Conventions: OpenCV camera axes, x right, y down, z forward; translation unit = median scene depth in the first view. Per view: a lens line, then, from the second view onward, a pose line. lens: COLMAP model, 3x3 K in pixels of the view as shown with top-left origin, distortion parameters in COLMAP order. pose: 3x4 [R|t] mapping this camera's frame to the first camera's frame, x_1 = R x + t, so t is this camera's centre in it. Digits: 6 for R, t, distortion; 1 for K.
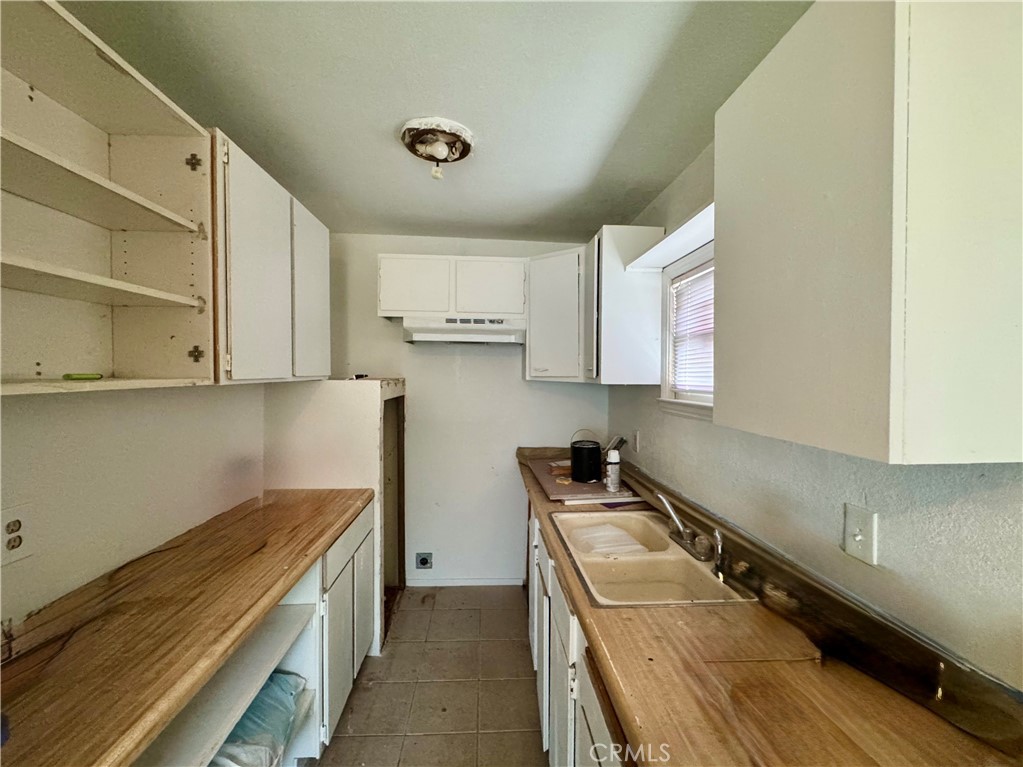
lens RADIAL K [[411.5, 0, 508.6], [0, 411.5, 382.5], [0, 0, 1]] dist [-0.001083, -0.000549]
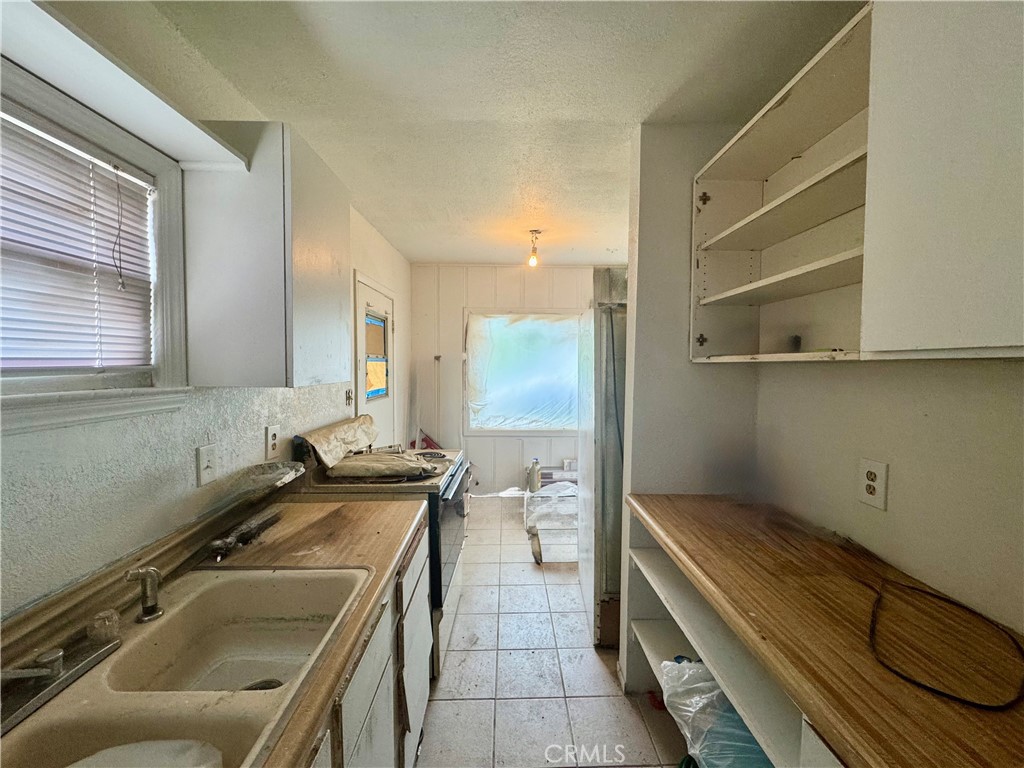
lens RADIAL K [[411.9, 0, 513.8], [0, 411.9, 381.2], [0, 0, 1]] dist [-0.001083, -0.000549]
pose [[-0.999029, -0.011332, 0.042585, -0.176707], [-0.008871, 0.998304, 0.057536, 0.008283], [-0.043165, 0.057102, -0.997435, 1.992020]]
